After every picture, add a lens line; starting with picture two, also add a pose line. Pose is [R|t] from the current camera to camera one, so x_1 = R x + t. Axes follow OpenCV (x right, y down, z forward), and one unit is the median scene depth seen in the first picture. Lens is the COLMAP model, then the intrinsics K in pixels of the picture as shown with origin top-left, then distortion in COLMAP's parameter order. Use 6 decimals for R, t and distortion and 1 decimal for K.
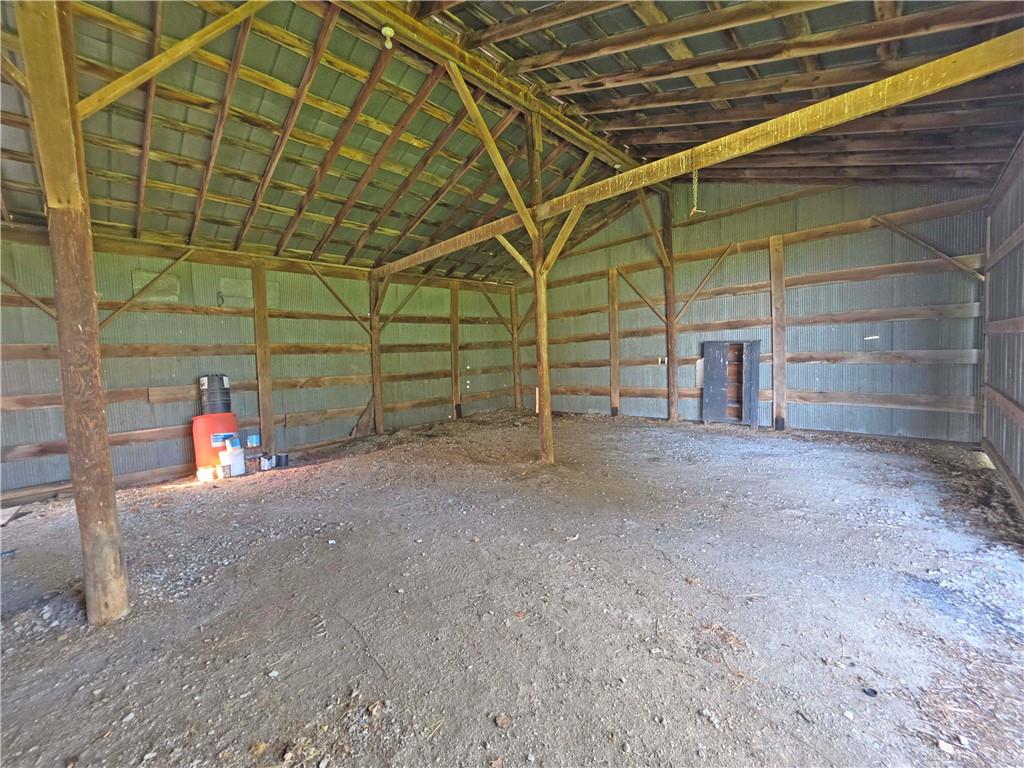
lens RADIAL K [[402.9, 0, 514.6], [0, 402.9, 378.7], [0, 0, 1]] dist [0.002825, 0.000408]
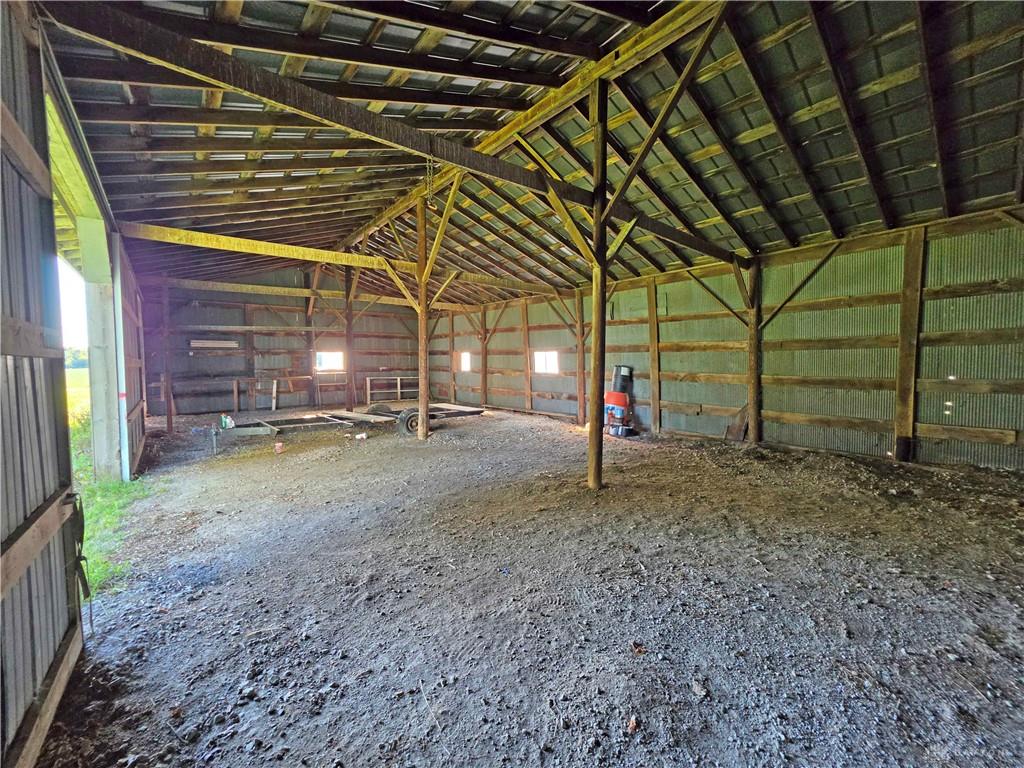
lens RADIAL K [[402.9, 0, 515.8], [0, 402.9, 379.9], [0, 0, 1]] dist [0.002825, 0.000408]
pose [[-0.070174, 0.084754, -0.993928, 0.590031], [-0.051125, 0.994769, 0.088435, -0.053410], [0.996224, 0.057021, -0.065474, 0.552912]]
